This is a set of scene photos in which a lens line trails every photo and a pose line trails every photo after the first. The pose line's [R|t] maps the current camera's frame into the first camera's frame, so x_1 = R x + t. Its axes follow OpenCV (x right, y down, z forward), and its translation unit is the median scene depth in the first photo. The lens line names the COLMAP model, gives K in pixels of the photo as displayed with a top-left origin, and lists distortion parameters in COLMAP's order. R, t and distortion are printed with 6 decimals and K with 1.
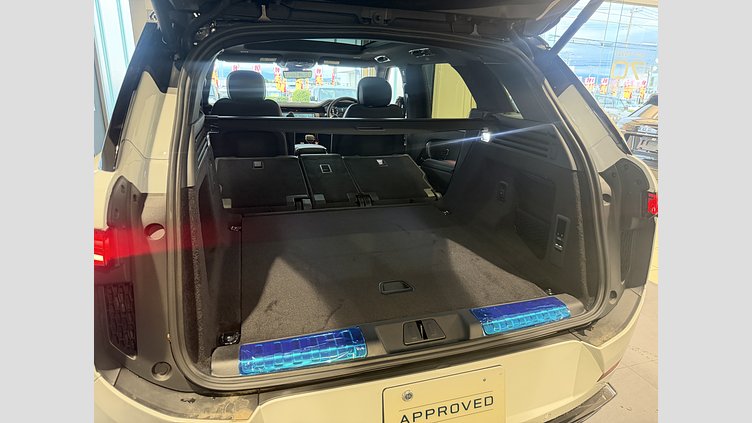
lens RADIAL K [[416.6, 0, 376.0], [0, 416.6, 211.5], [0, 0, 1]] dist [0.000373, -0.000348]
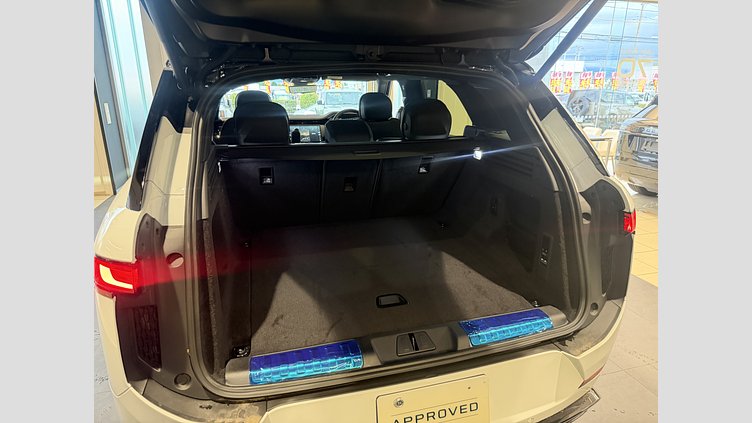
lens RADIAL K [[416.1, 0, 370.9], [0, 416.1, 211.4], [0, 0, 1]] dist [0.001994, -0.001016]
pose [[0.999260, -0.016046, -0.034964, 0.038148], [0.016079, 0.999871, 0.000669, -0.057755], [0.034948, -0.001231, 0.999388, -0.094601]]
